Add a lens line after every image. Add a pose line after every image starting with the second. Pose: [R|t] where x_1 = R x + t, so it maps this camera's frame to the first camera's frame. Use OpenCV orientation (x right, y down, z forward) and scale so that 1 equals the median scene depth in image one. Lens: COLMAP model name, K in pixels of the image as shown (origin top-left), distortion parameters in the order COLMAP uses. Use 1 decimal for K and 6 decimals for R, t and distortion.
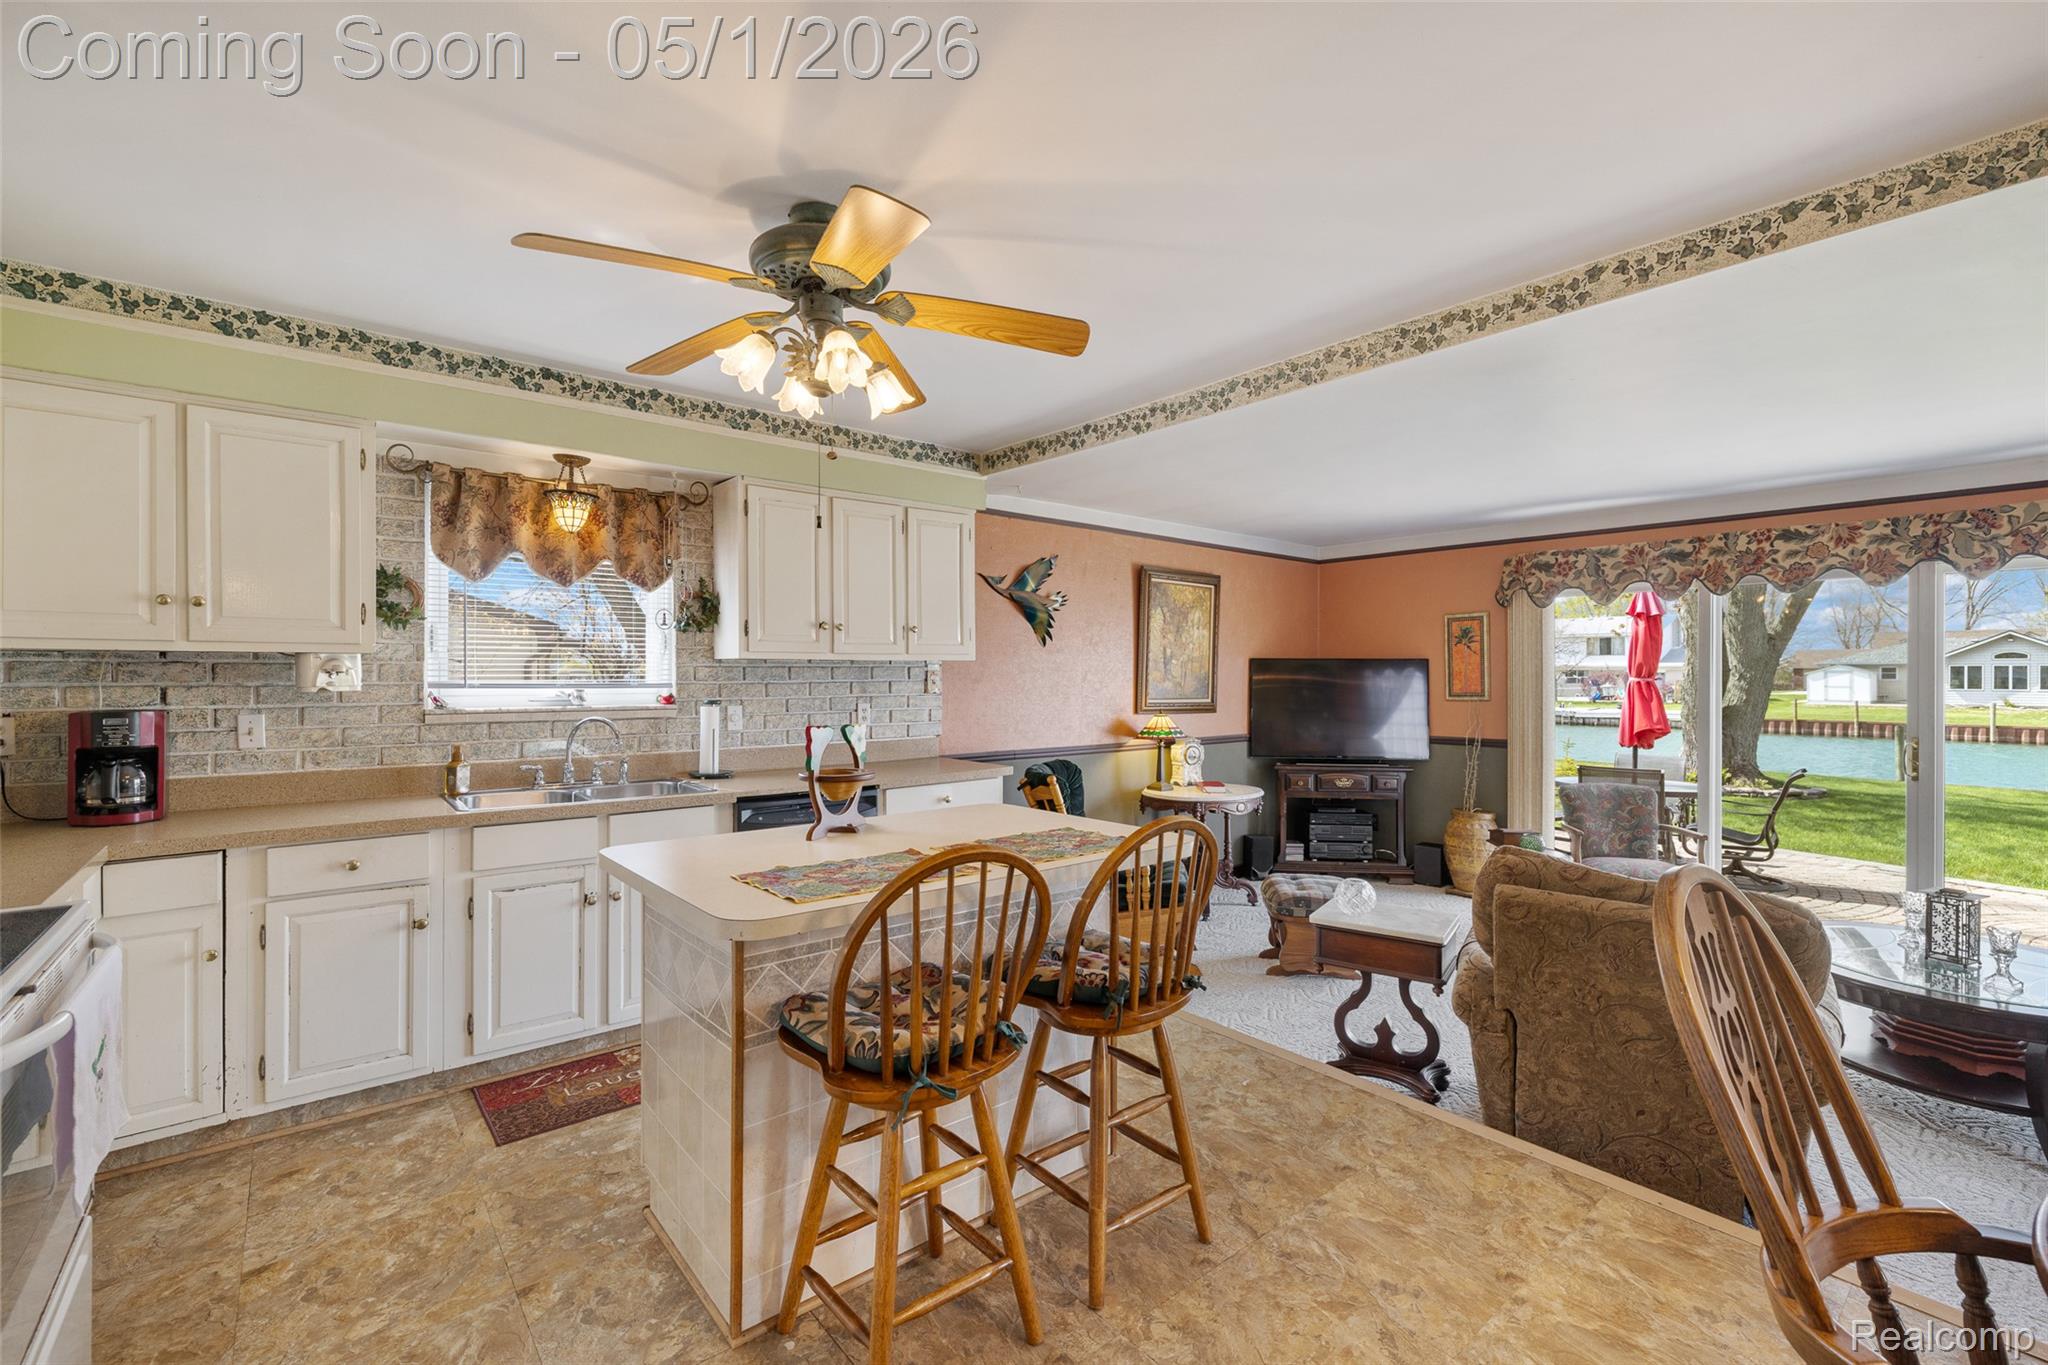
lens RADIAL K [[888.8, 0, 1016.1], [0, 888.8, 675.2], [0, 0, 1]] dist [0.003215, 0.000210]
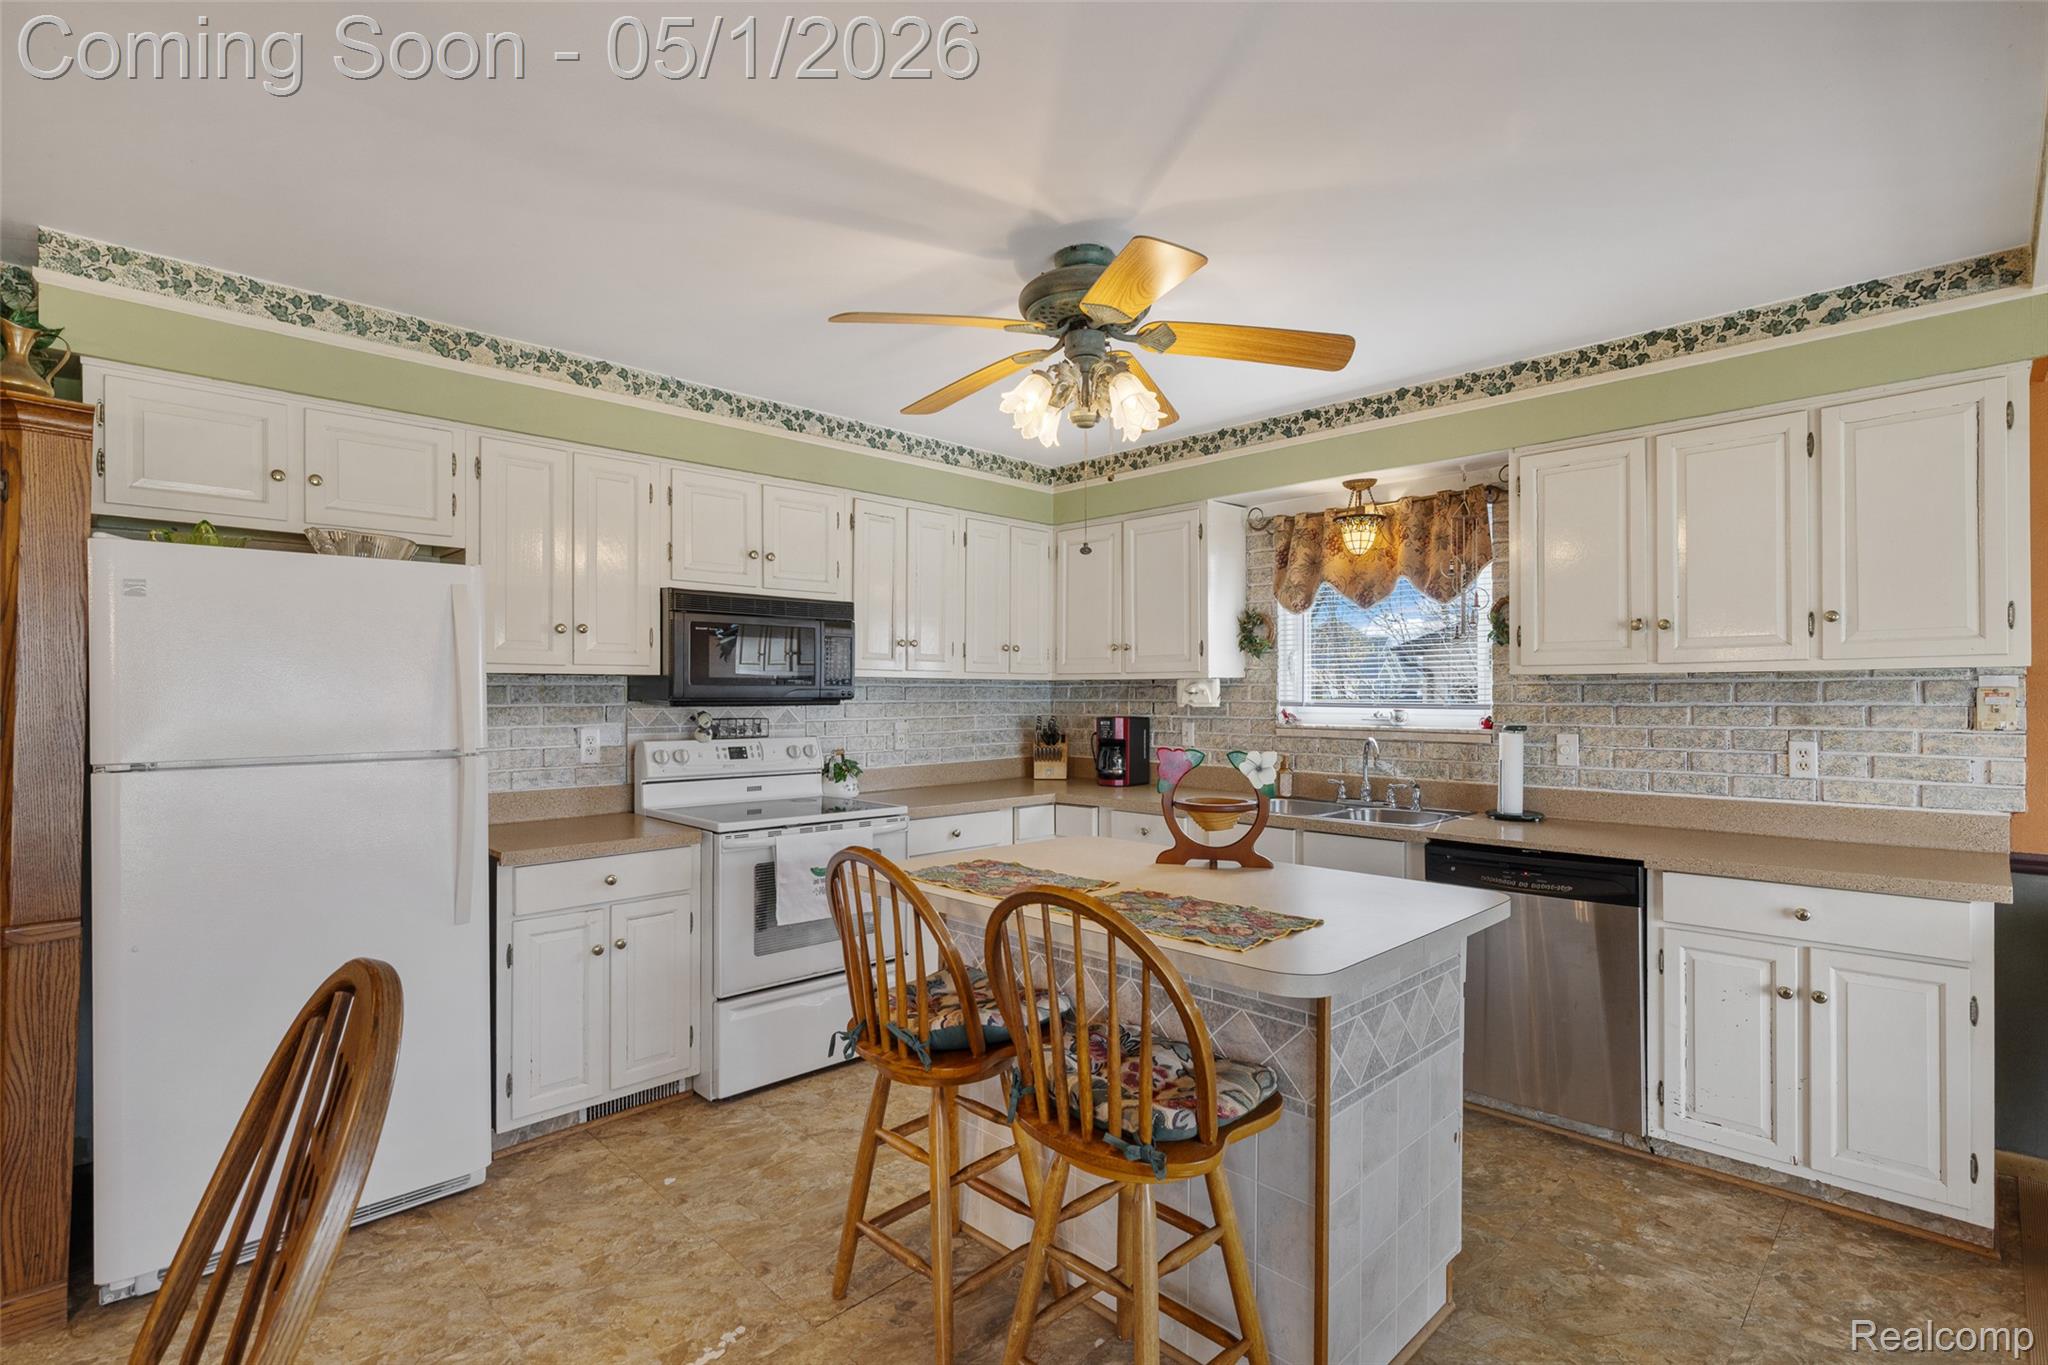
lens RADIAL K [[948.4, 0, 1019.0], [0, 948.4, 696.6], [0, 0, 1]] dist [-0.014603, 0.003492]
pose [[0.093660, 0.002507, -0.995601, 0.480246], [0.000677, 0.999996, 0.002582, -0.001322], [0.995604, -0.000915, 0.093658, 0.451091]]
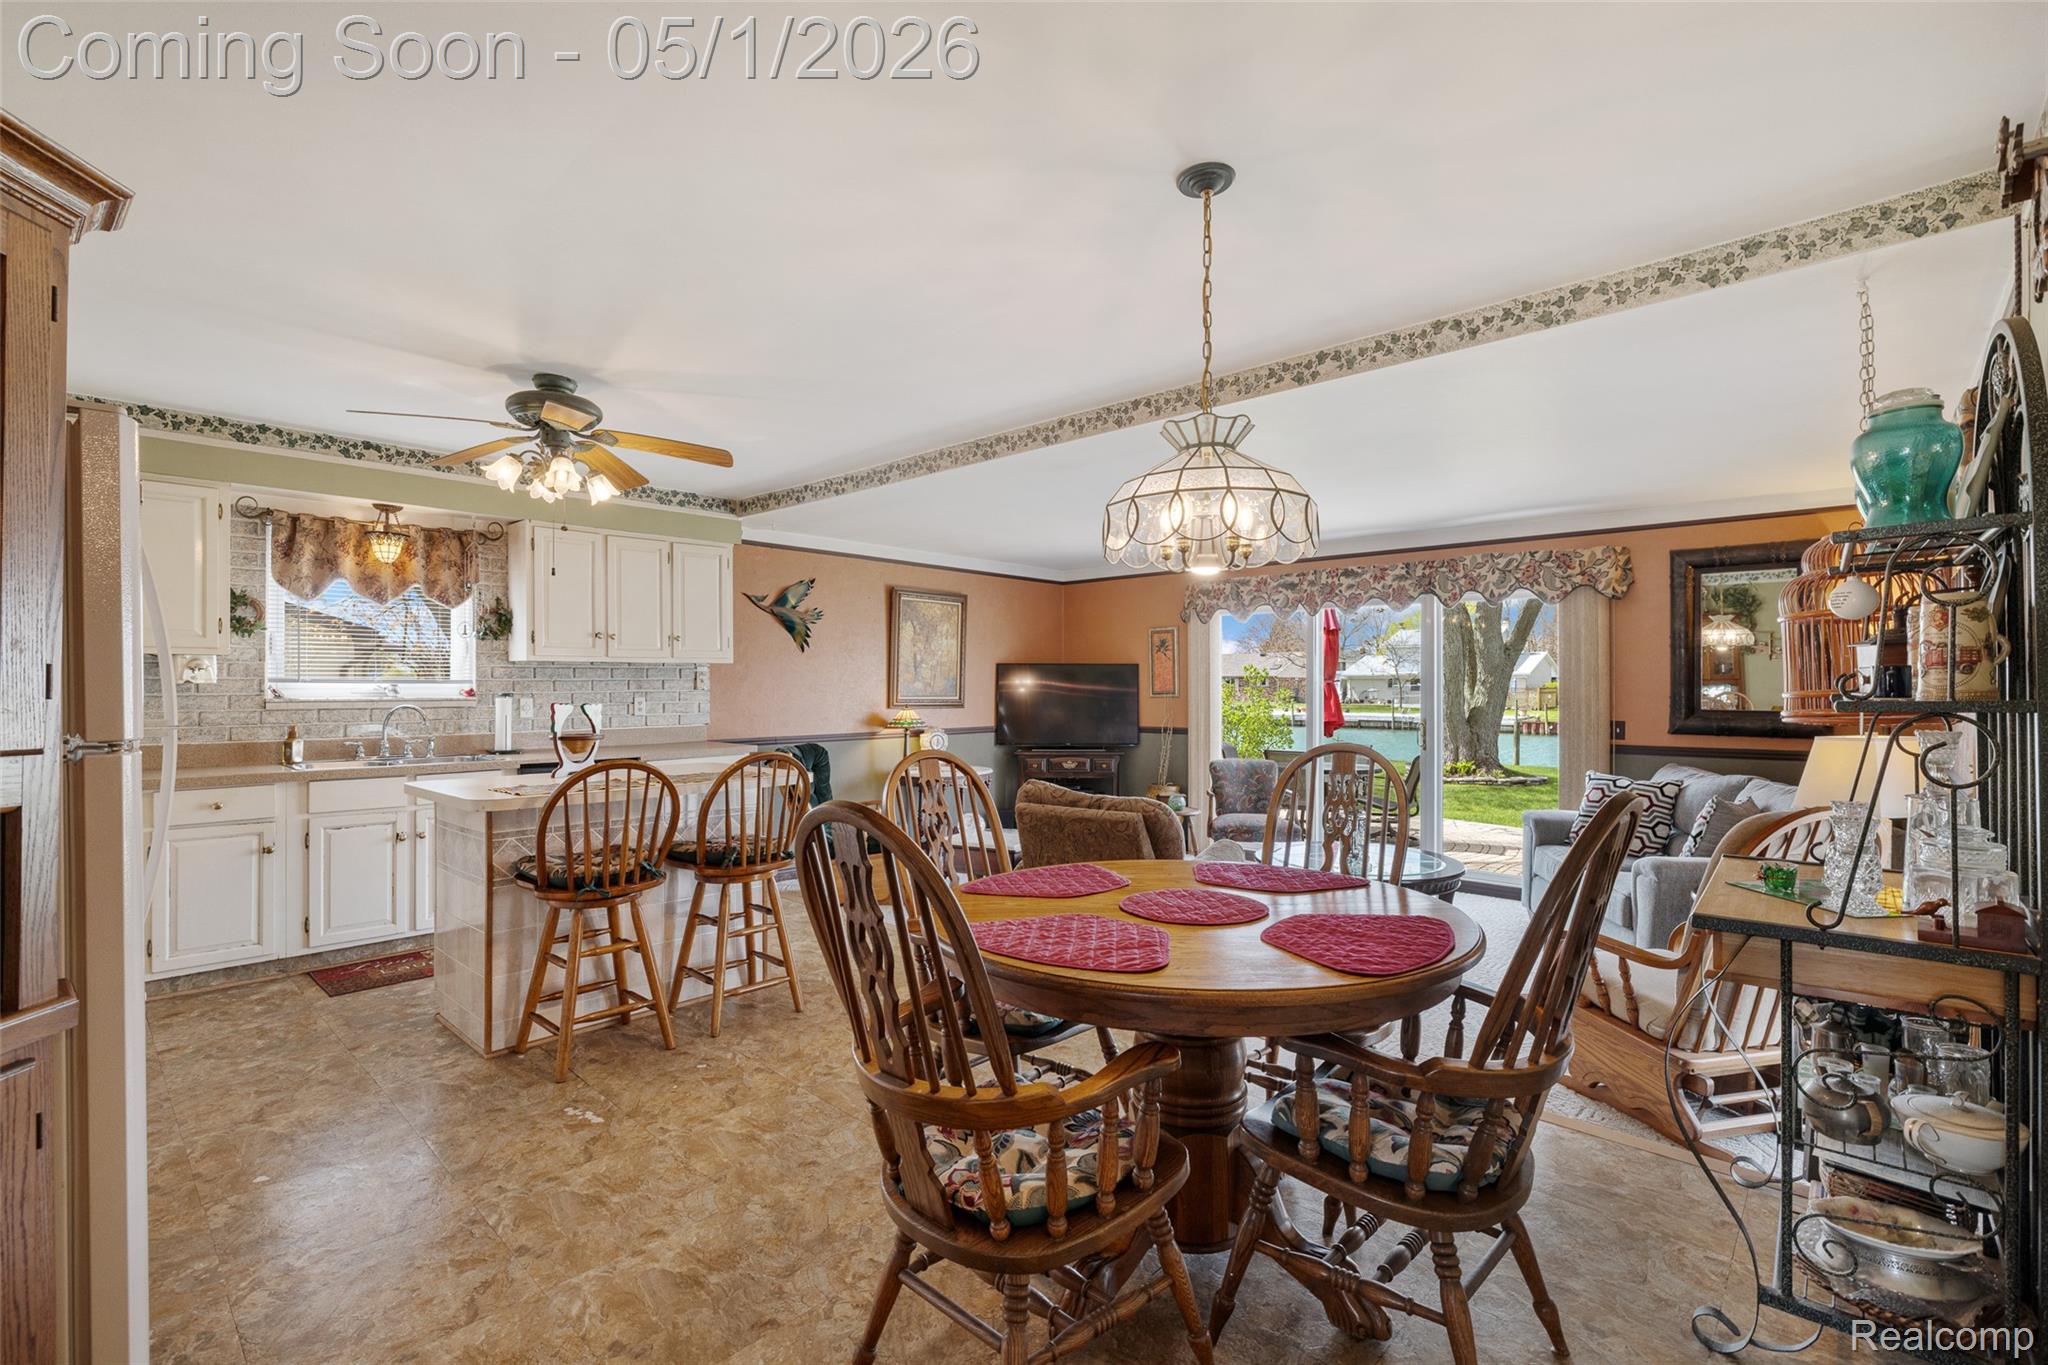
lens RADIAL K [[926.5, 0, 1016.3], [0, 926.5, 680.6], [0, 0, 1]] dist [-0.004464, 0.002726]
pose [[0.991674, -0.000509, 0.128770, 0.210456], [0.001004, 0.999992, -0.003772, 0.015462], [-0.128767, 0.003870, 0.991667, -0.405960]]
